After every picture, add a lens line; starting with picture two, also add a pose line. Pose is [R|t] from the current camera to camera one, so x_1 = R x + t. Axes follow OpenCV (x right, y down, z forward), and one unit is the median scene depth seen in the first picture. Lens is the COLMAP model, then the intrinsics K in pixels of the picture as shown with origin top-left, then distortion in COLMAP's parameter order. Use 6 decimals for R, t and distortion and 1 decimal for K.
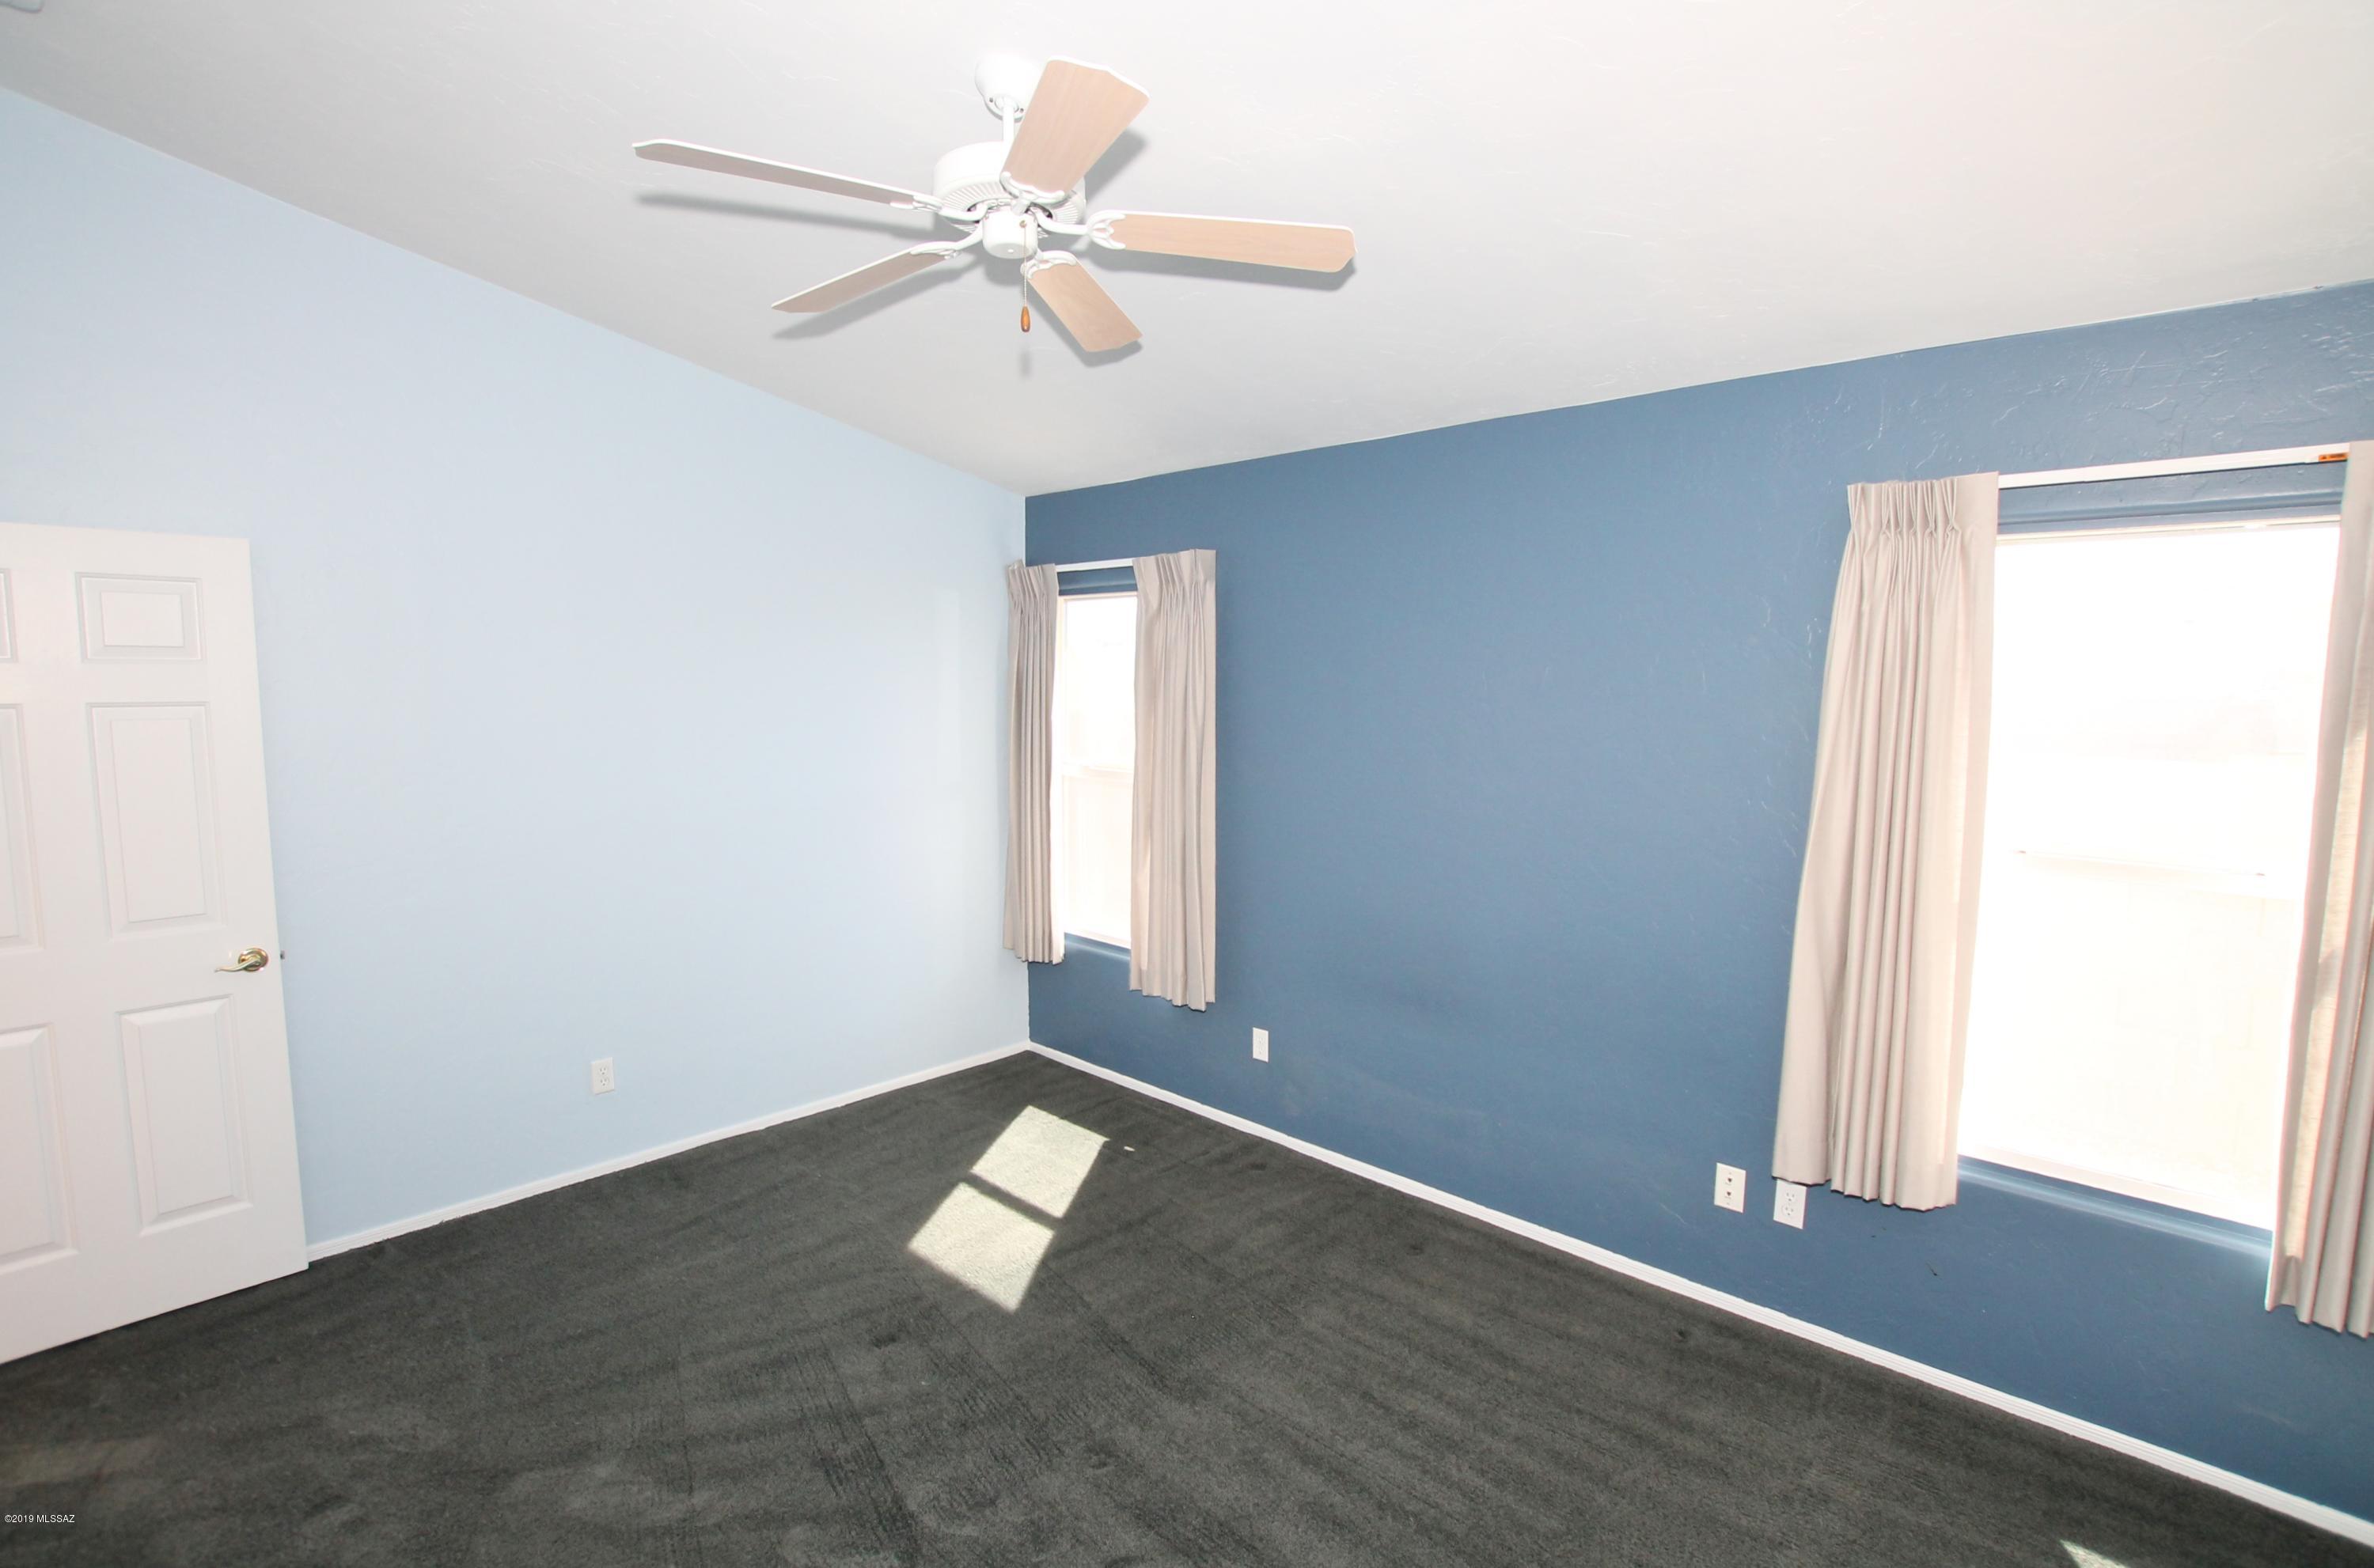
lens RADIAL K [[1129.5, 0, 1147.7], [0, 1129.5, 786.1], [0, 0, 1]] dist [-0.027035, -0.000394]
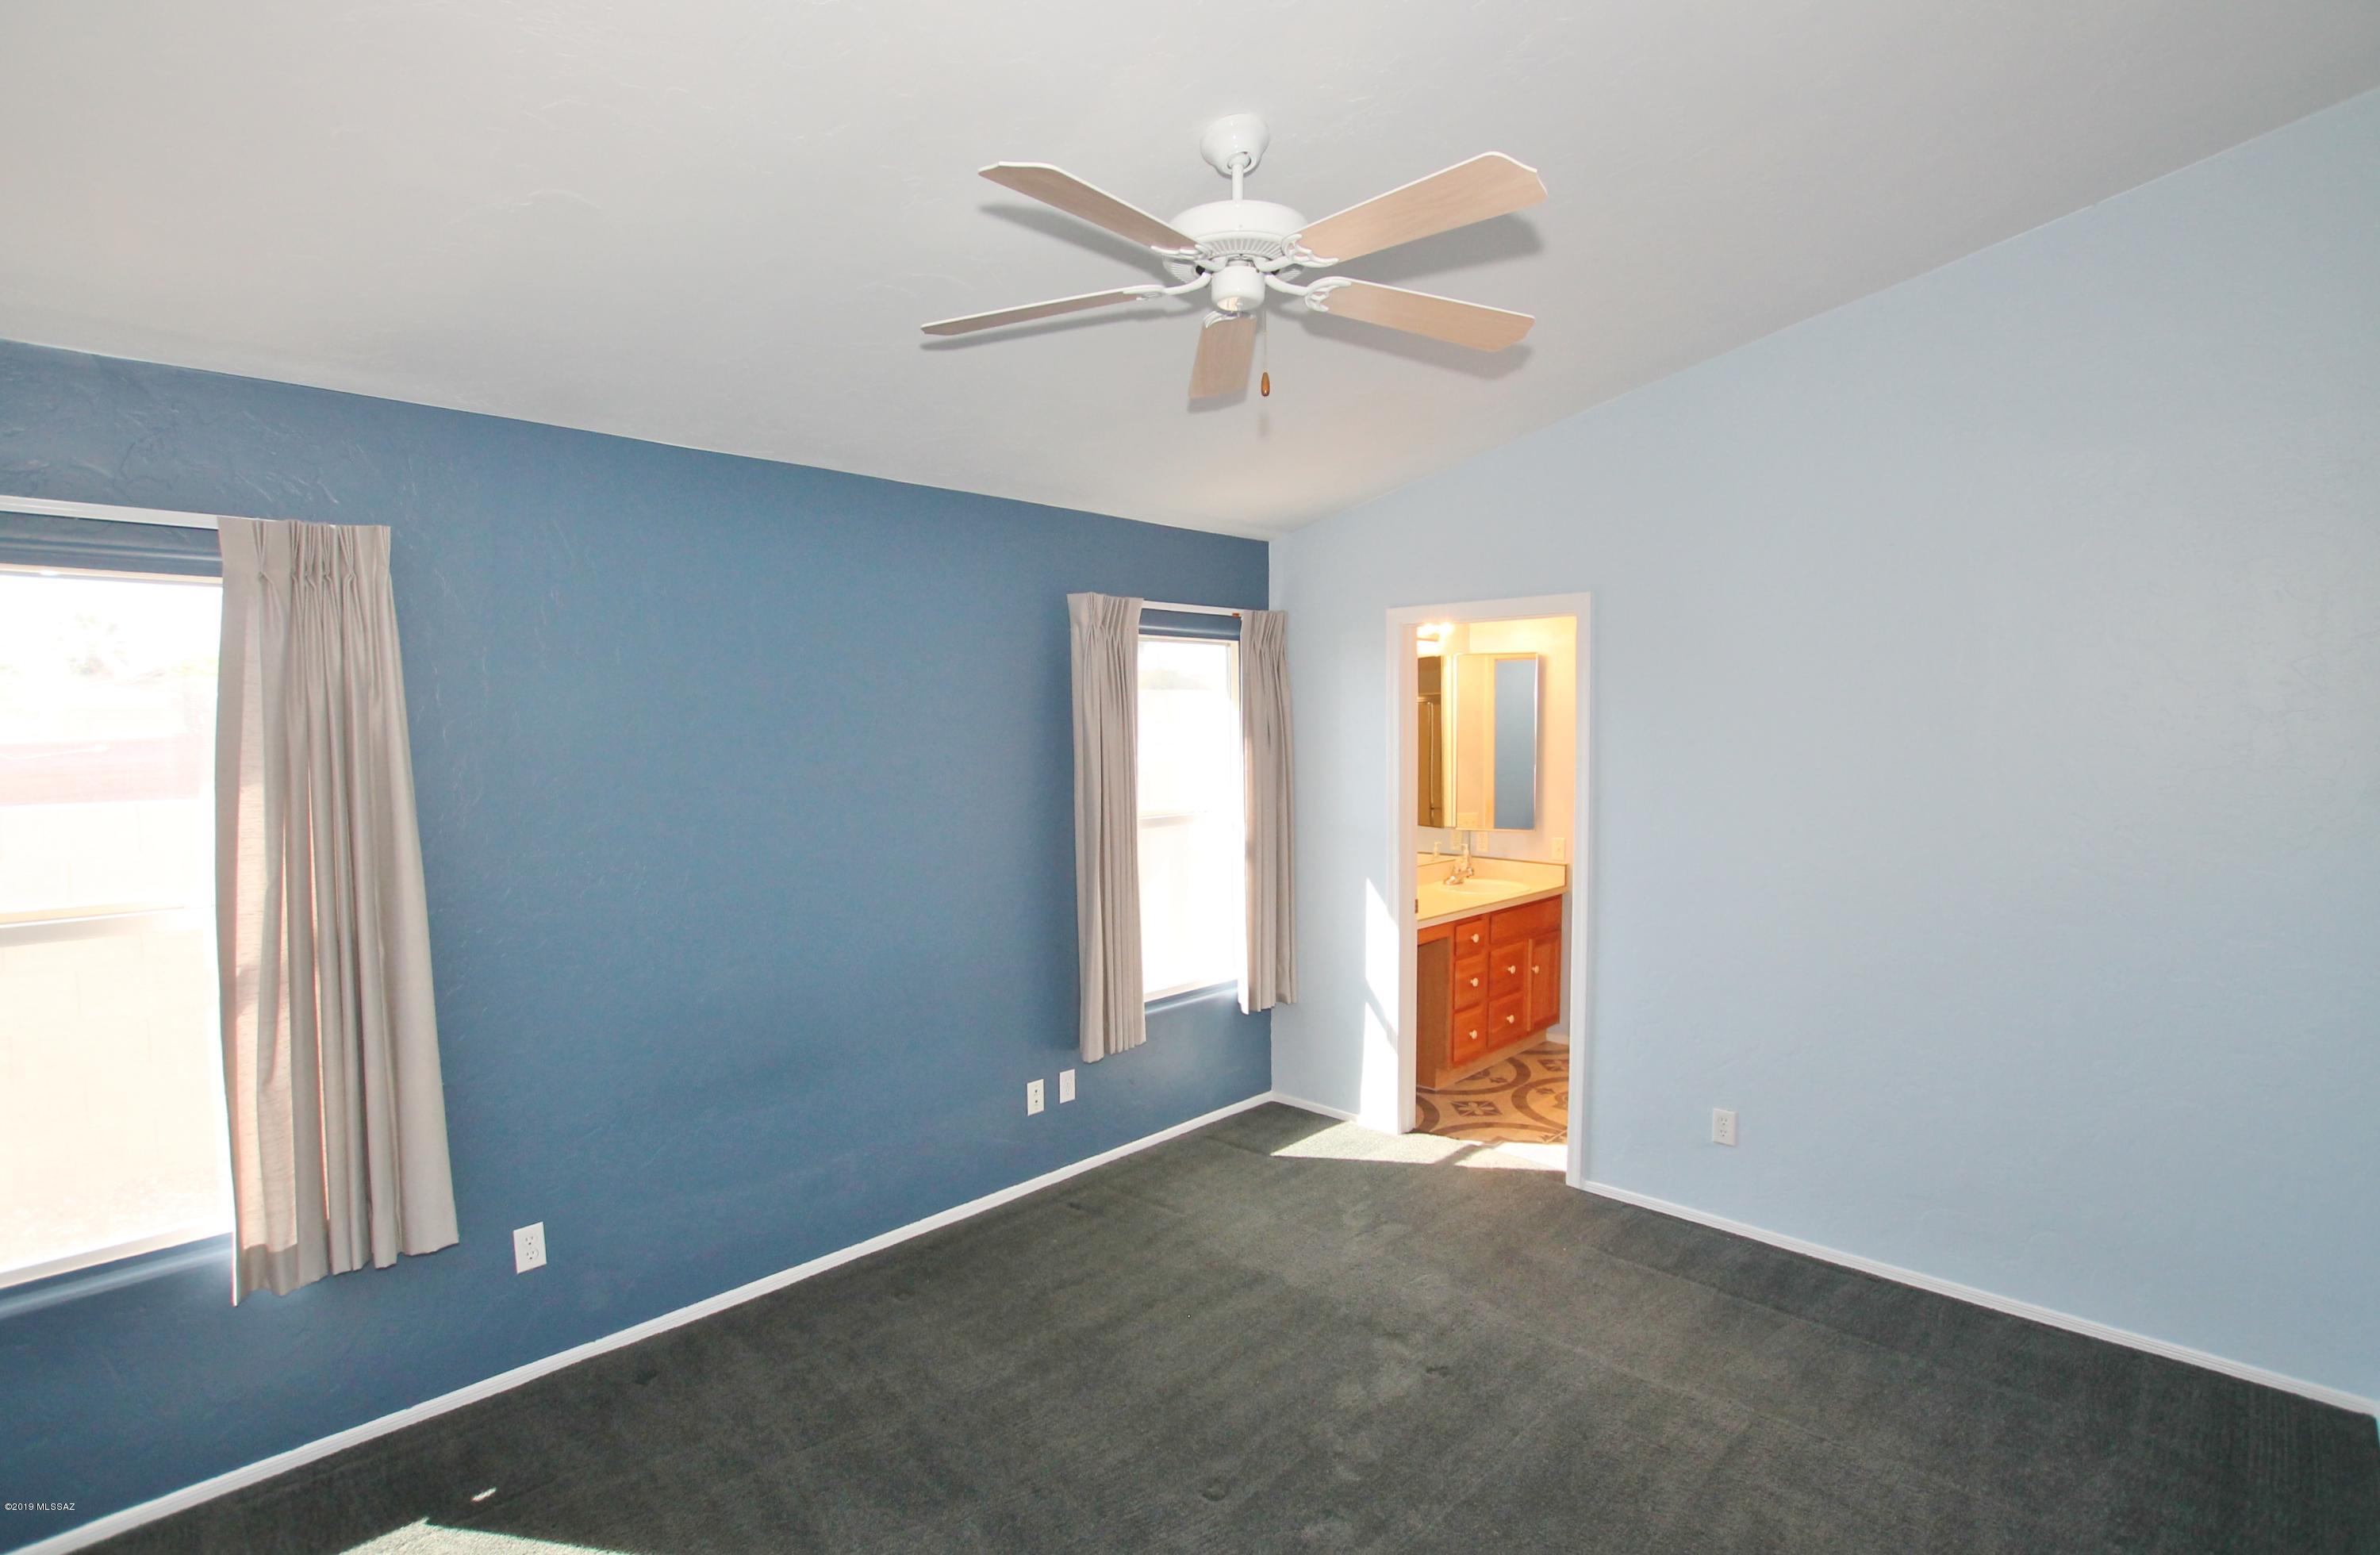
lens RADIAL K [[1136.1, 0, 1191.7], [0, 1136.1, 782.8], [0, 0, 1]] dist [-0.049504, -0.000102]
pose [[-0.035024, -0.060835, 0.997533, -0.806973], [0.103689, 0.992538, 0.064171, -0.082696], [-0.993993, 0.105681, -0.028455, 0.797778]]
